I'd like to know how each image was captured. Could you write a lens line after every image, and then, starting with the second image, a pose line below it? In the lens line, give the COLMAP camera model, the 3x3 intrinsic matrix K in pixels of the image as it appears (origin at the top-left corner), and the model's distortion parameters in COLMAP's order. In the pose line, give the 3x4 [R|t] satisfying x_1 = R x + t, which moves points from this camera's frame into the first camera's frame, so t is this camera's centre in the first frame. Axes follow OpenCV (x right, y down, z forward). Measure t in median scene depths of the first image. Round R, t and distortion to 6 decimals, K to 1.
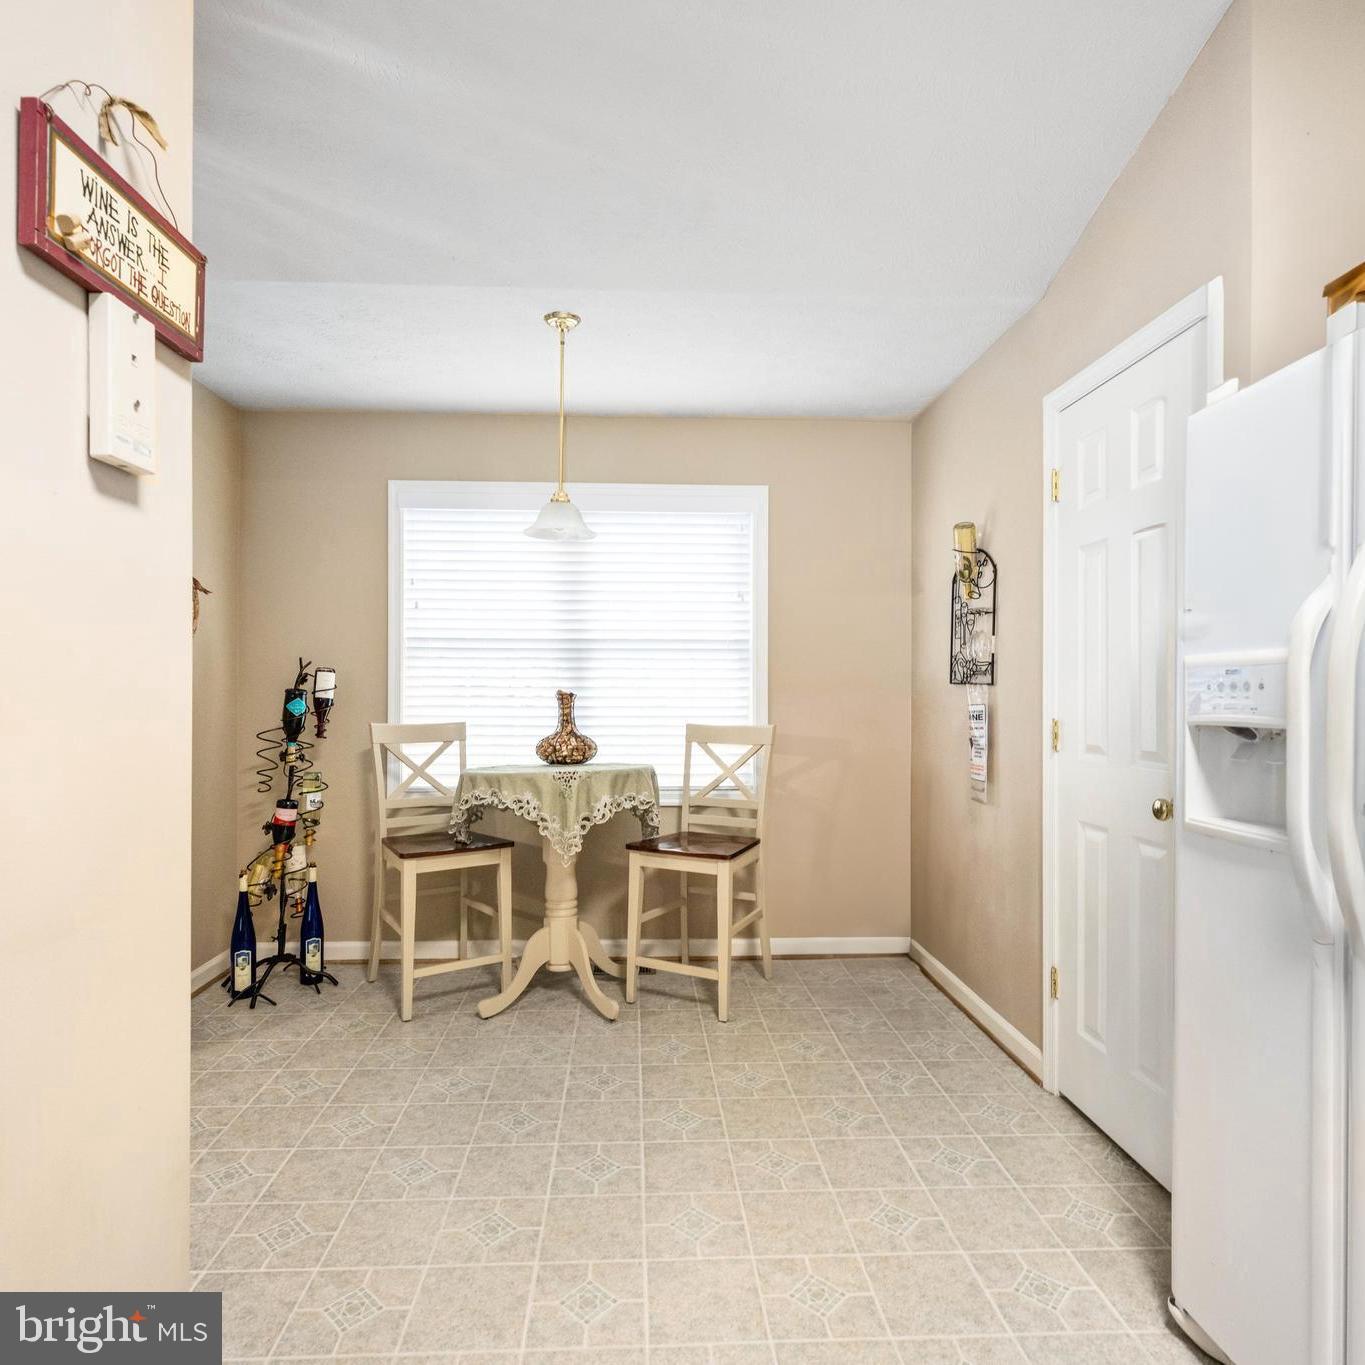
lens RADIAL K [[833.0, 0, 678.5], [0, 833.0, 687.9], [0, 0, 1]] dist [-0.003037, 0.000803]
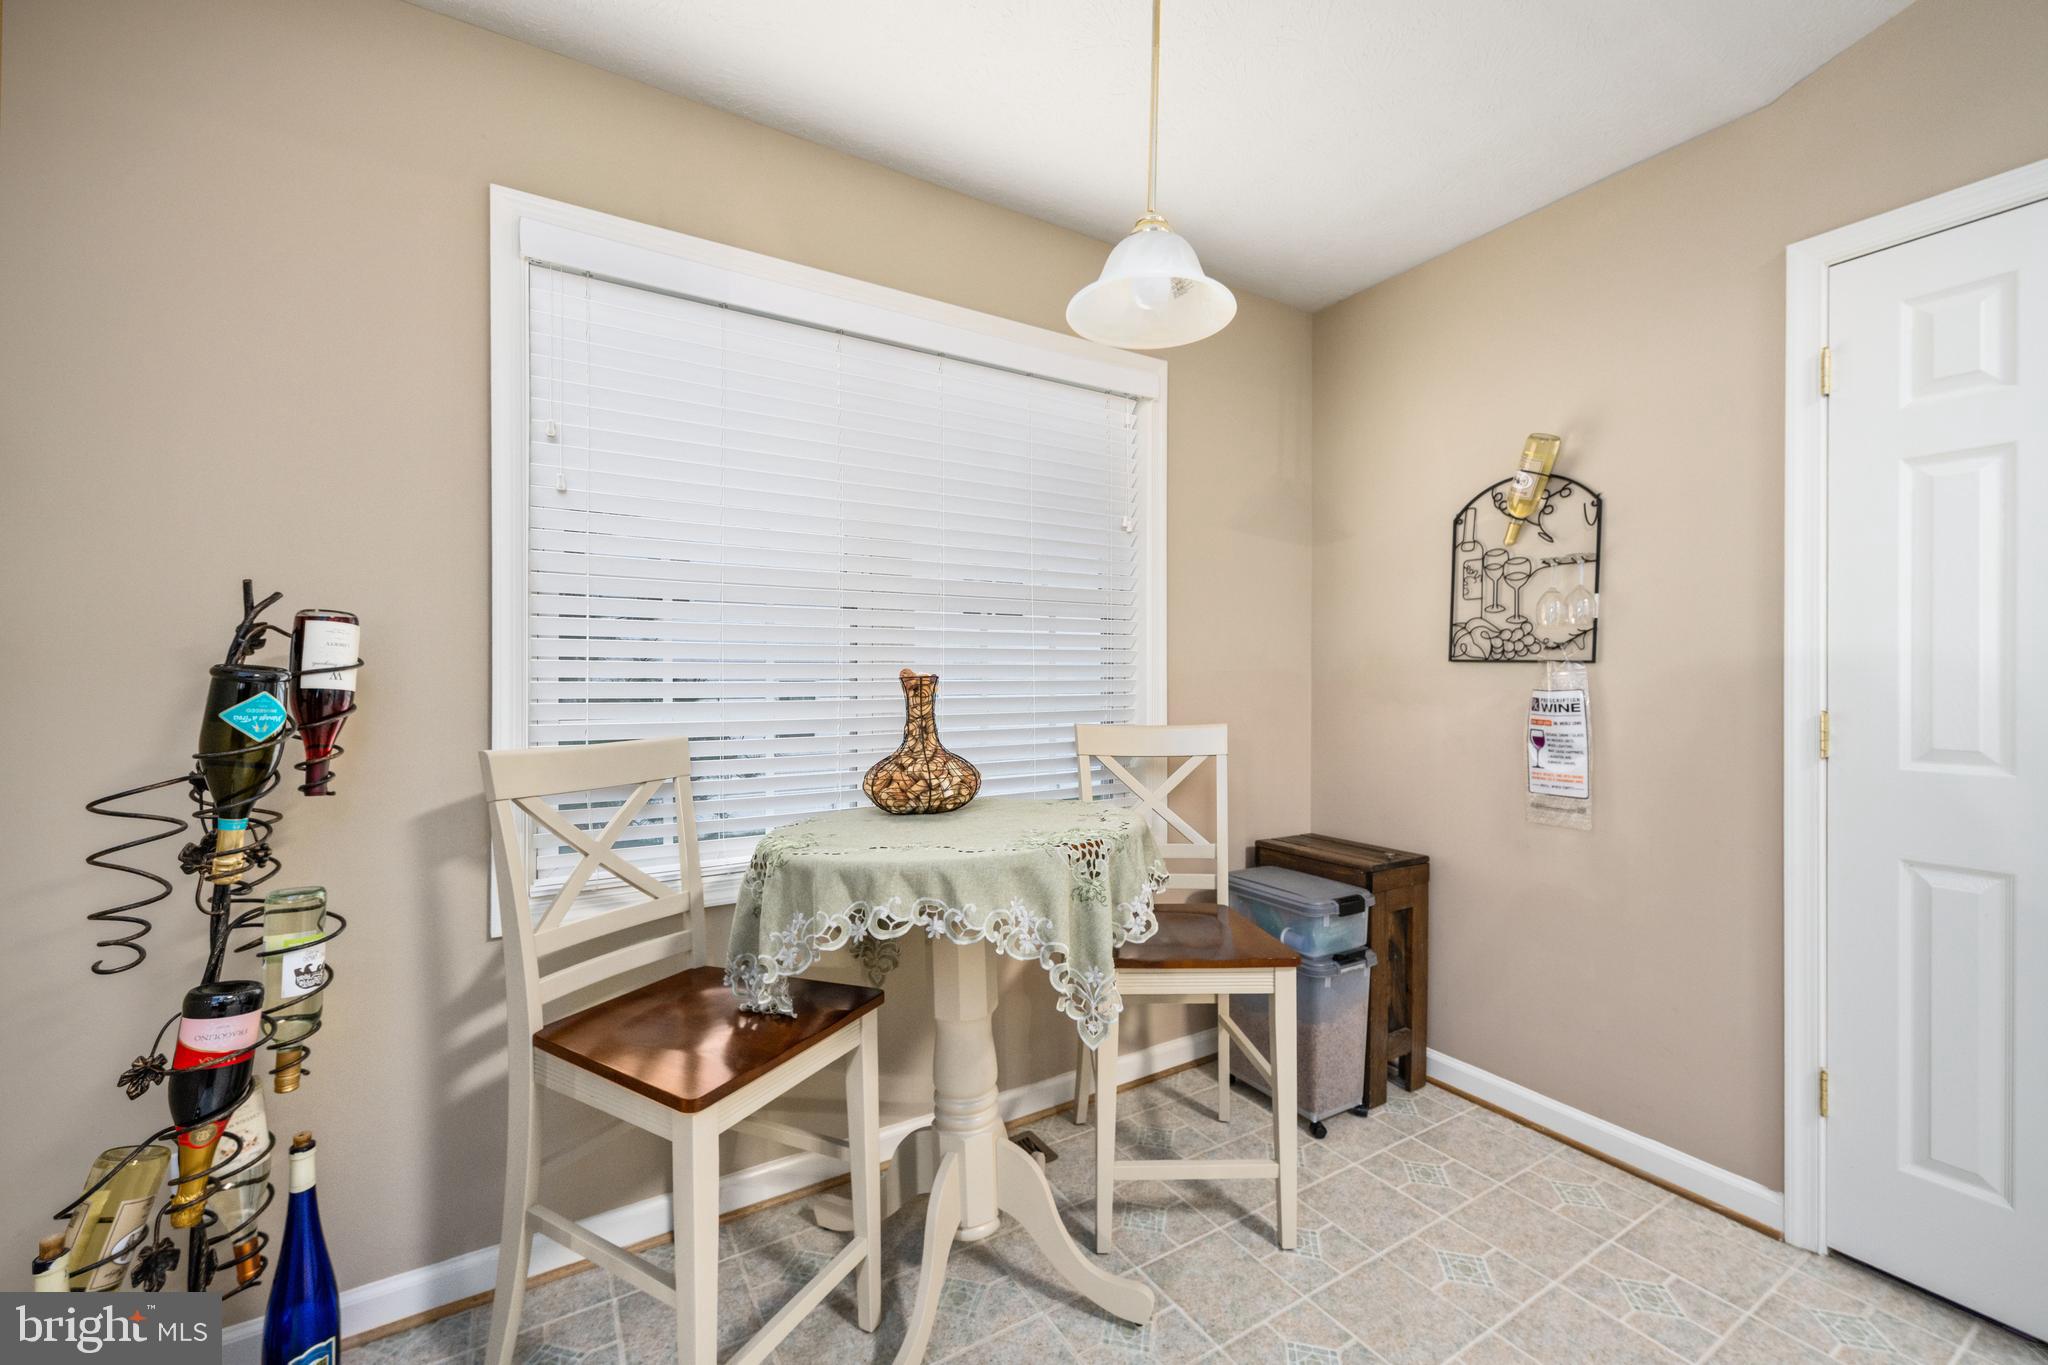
lens RADIAL K [[812.2, 0, 1026.5], [0, 812.2, 675.8], [0, 0, 1]] dist [0.000093, -0.000680]
pose [[0.878191, -0.002535, 0.478304, -0.332777], [-0.000321, 0.999983, 0.005889, 0.003468], [-0.478310, -0.005326, 0.878175, 0.537619]]
